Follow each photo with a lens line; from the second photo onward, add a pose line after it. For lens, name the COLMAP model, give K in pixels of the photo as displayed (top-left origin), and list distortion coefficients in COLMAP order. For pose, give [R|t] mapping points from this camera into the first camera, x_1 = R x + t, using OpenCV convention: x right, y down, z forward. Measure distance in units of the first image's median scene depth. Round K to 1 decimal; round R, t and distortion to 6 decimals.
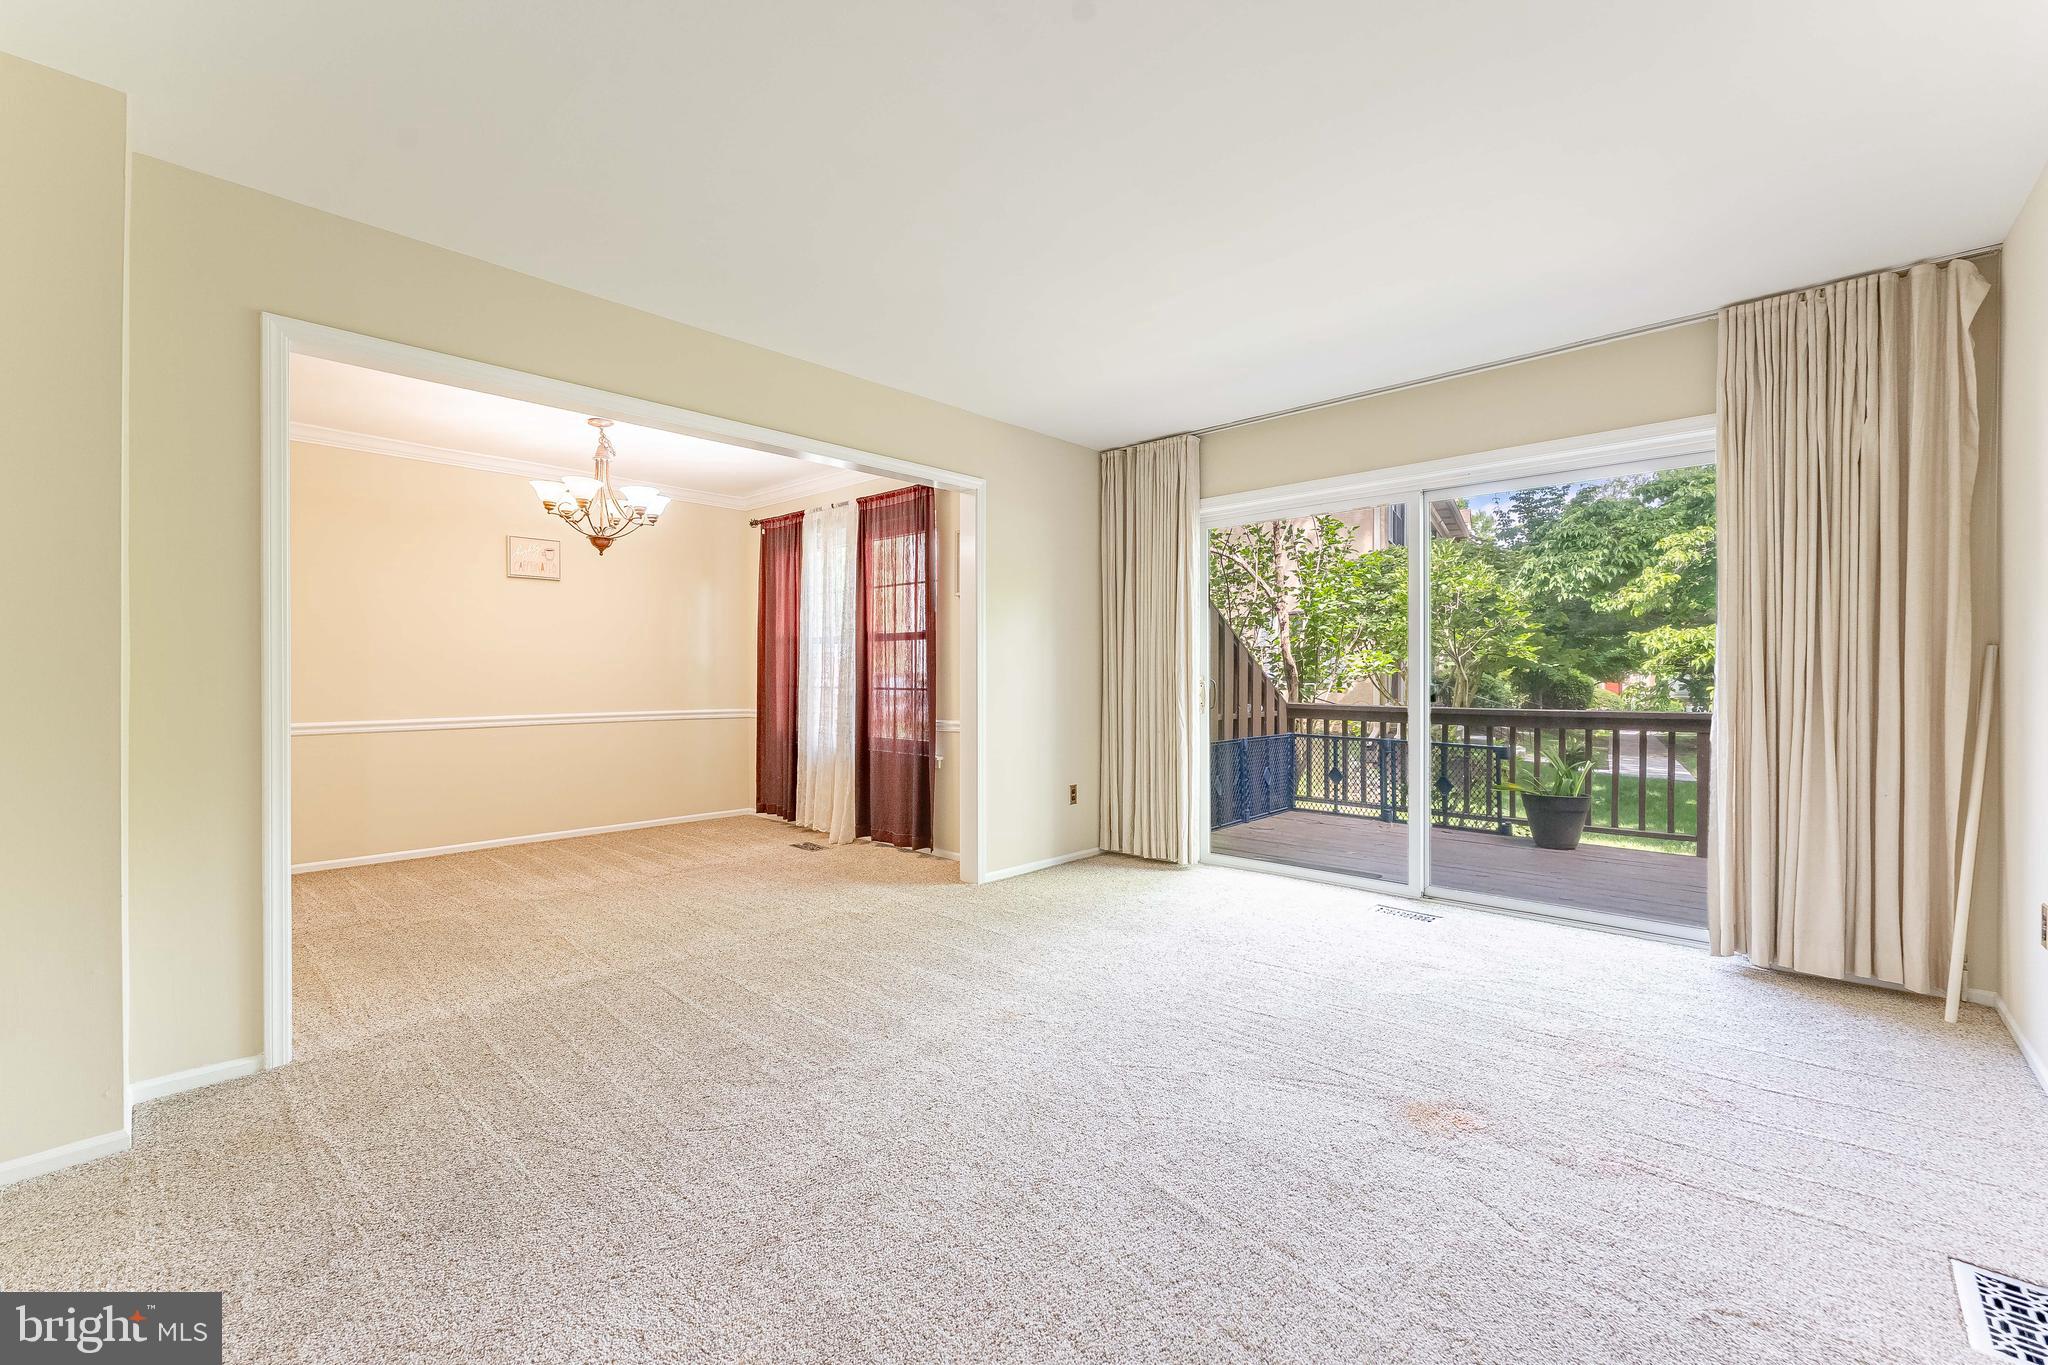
lens RADIAL K [[825.3, 0, 1013.6], [0, 825.3, 677.5], [0, 0, 1]] dist [-0.002069, -0.000577]
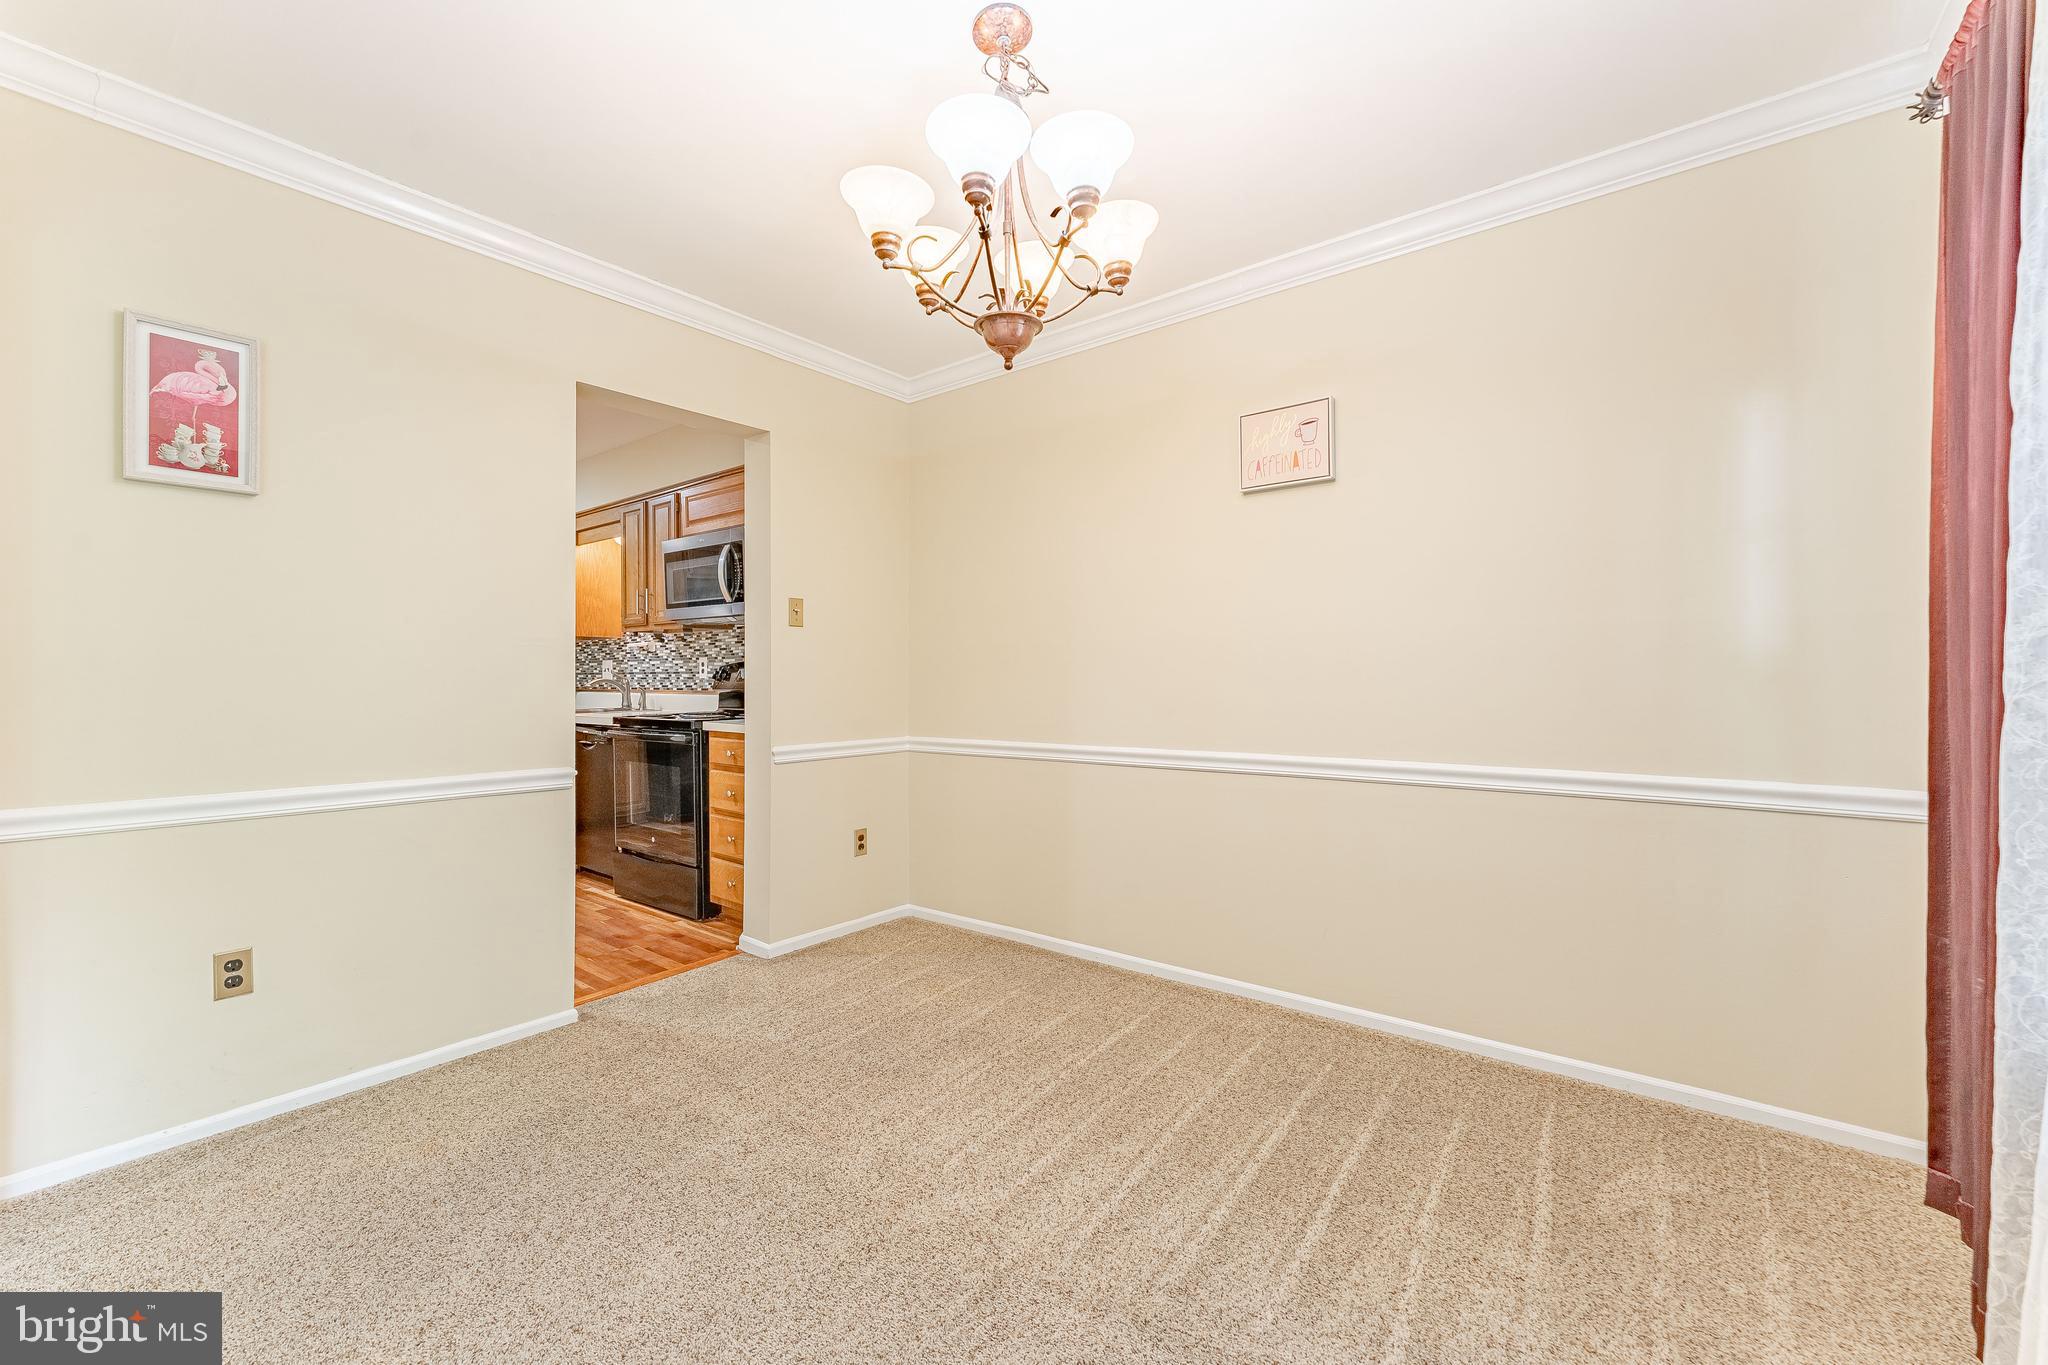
lens RADIAL K [[825.3, 0, 999.7], [0, 825.3, 676.9], [0, 0, 1]] dist [-0.002069, -0.000577]
pose [[0.076636, -0.005303, -0.997045, -0.101368], [-0.000222, 0.999986, -0.005336, -0.001484], [0.997059, 0.000630, 0.076634, 0.857598]]
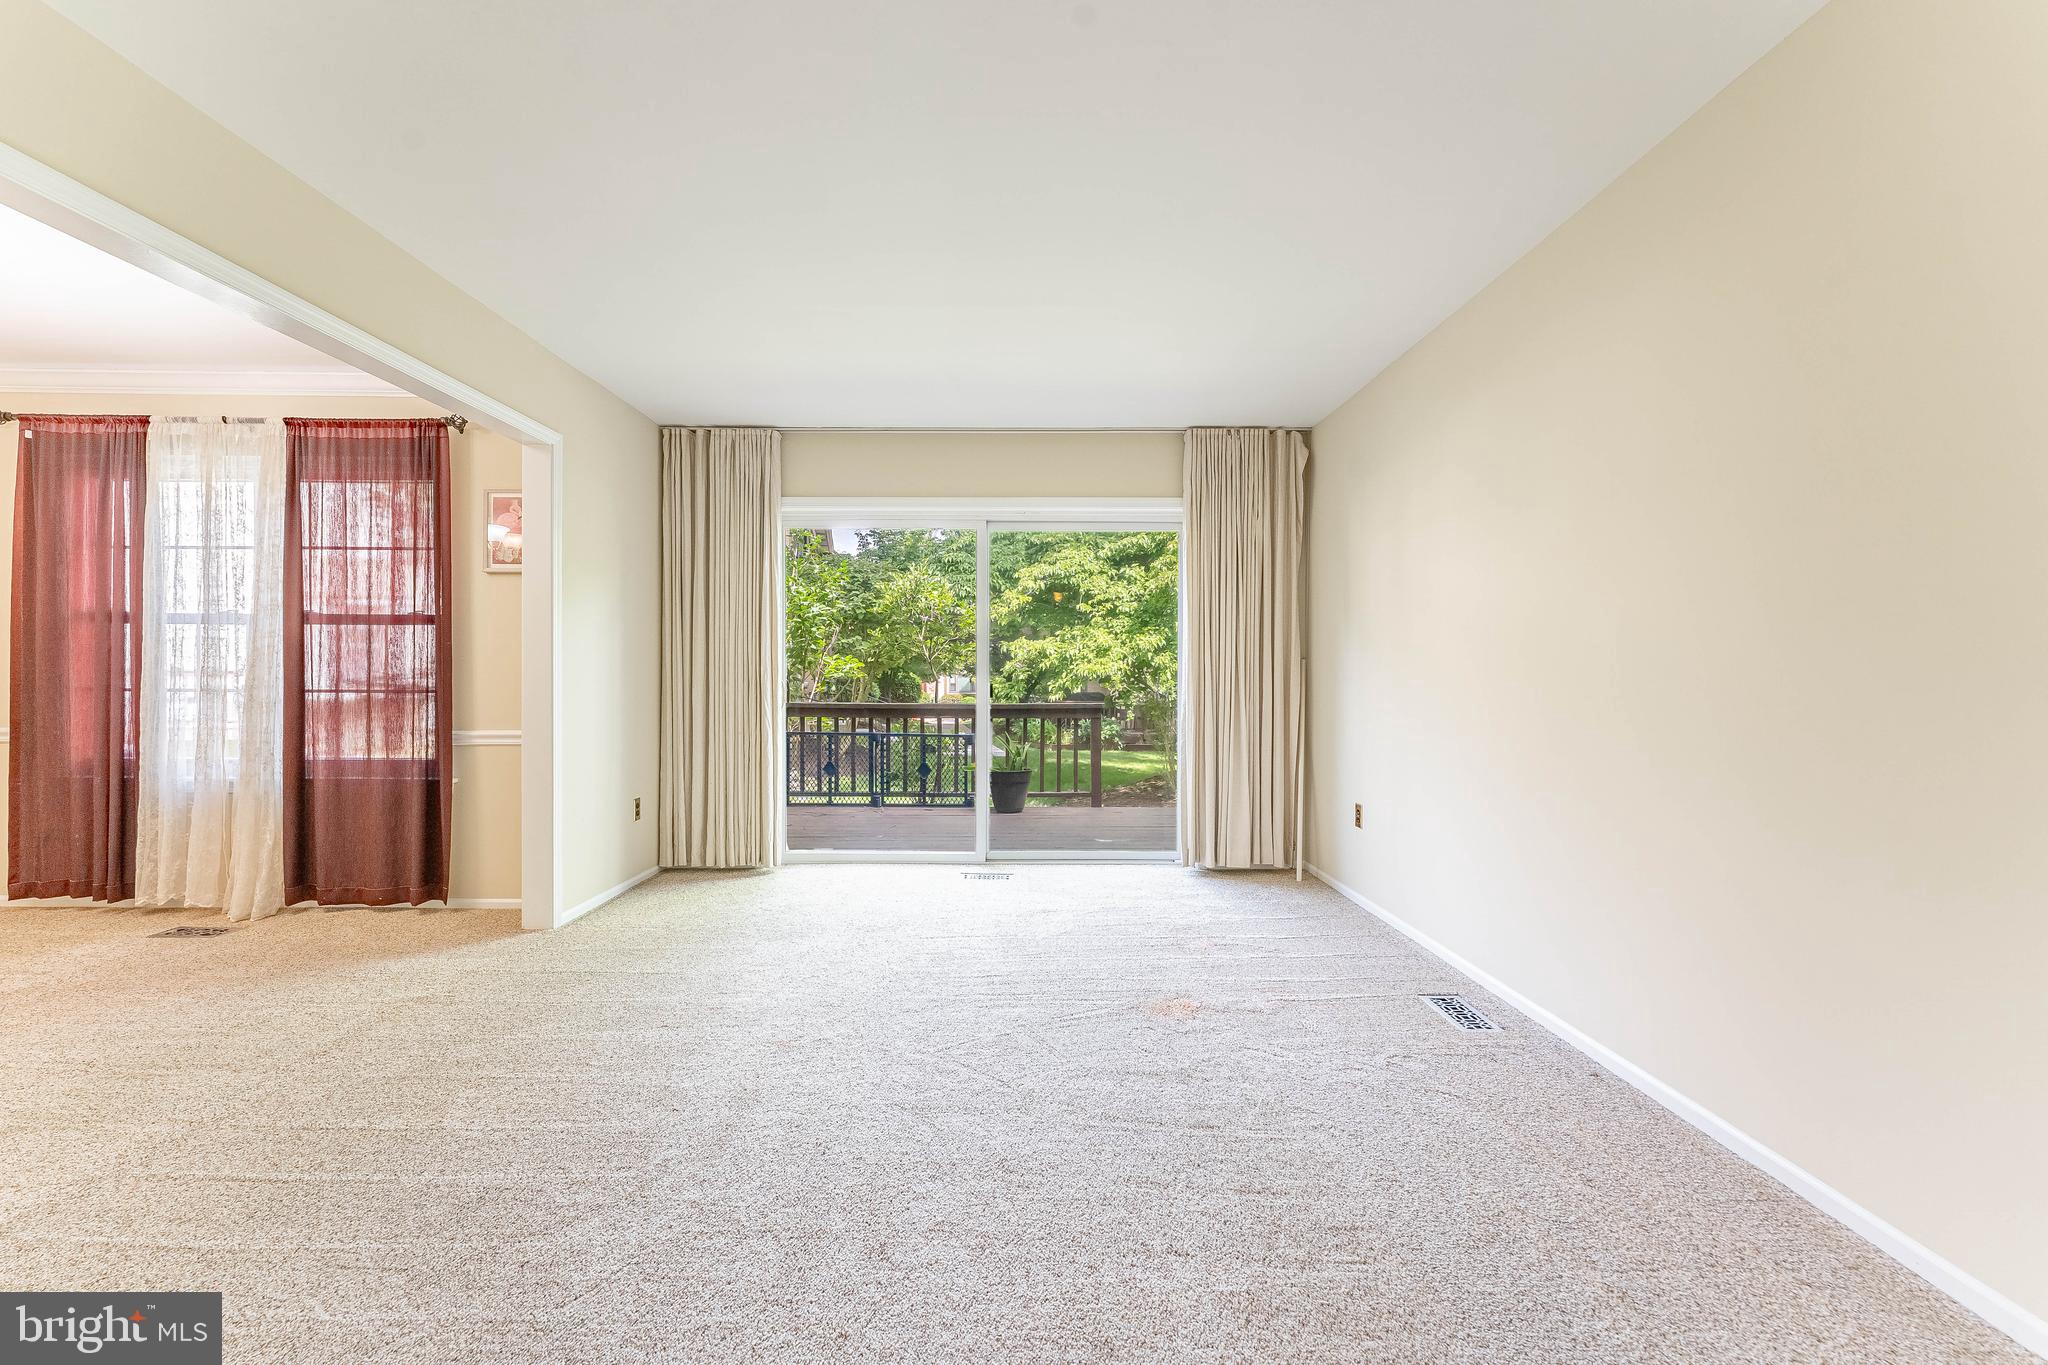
lens RADIAL K [[825.3, 0, 1011.5], [0, 825.3, 682.0], [0, 0, 1]] dist [-0.002069, -0.000577]
pose [[0.732390, -0.001662, 0.680884, -0.232781], [-0.003093, 0.999979, 0.005767, -0.000350], [-0.680879, -0.006329, 0.732369, 0.081667]]
